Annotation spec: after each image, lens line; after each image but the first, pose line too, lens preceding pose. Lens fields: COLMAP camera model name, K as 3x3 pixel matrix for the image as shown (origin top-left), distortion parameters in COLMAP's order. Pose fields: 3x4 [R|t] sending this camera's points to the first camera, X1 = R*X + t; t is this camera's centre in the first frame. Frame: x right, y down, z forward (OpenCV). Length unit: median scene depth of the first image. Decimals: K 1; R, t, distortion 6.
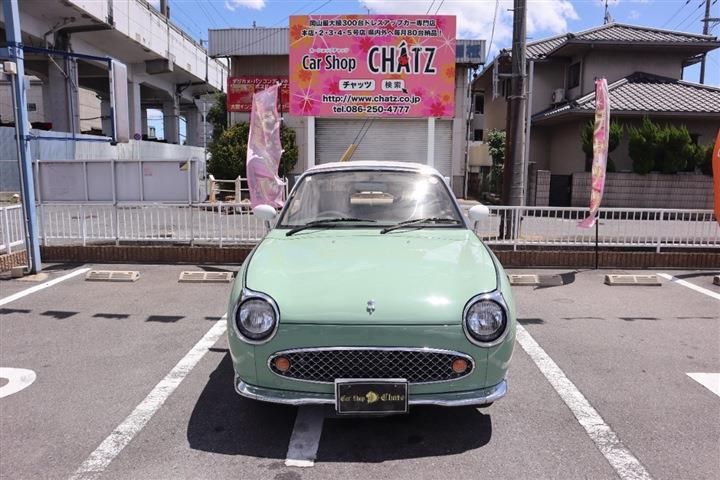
lens RADIAL K [[492.1, 0, 363.6], [0, 492.1, 242.7], [0, 0, 1]] dist [-0.132869, 0.067683]
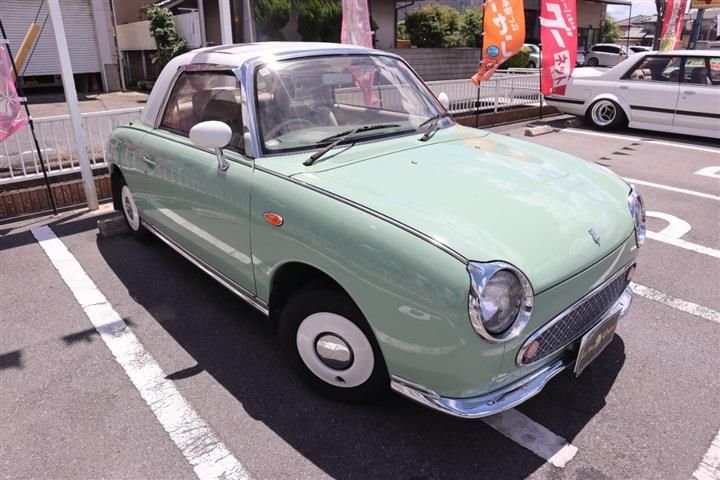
lens RADIAL K [[496.0, 0, 360.1], [0, 496.0, 239.7], [0, 0, 1]] dist [-0.124118, 0.076466]
pose [[0.734770, -0.264086, 0.624797, -0.276253], [0.119618, 0.957111, 0.263874, -0.042731], [-0.667686, -0.119150, 0.734846, 0.248157]]
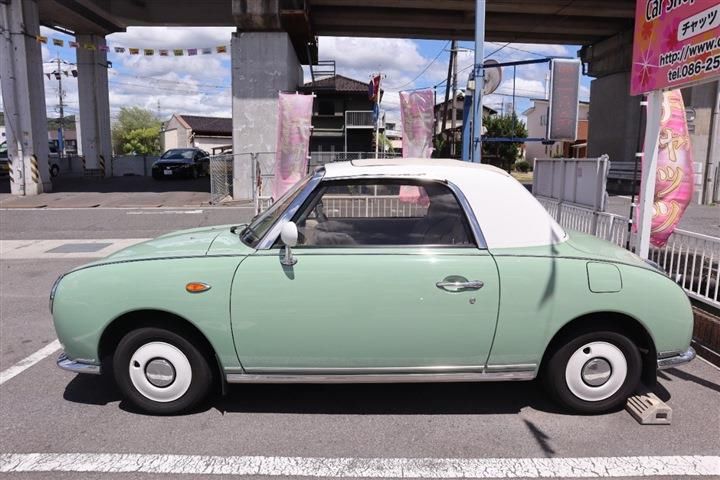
lens RADIAL K [[498.0, 0, 360.7], [0, 498.0, 240.7], [0, 0, 1]] dist [-0.129469, 0.076485]
pose [[0.029671, 0.152746, -0.987820, 0.529819], [-0.162934, 0.975776, 0.145990, -0.096693], [0.986191, 0.156618, 0.053840, 0.614385]]
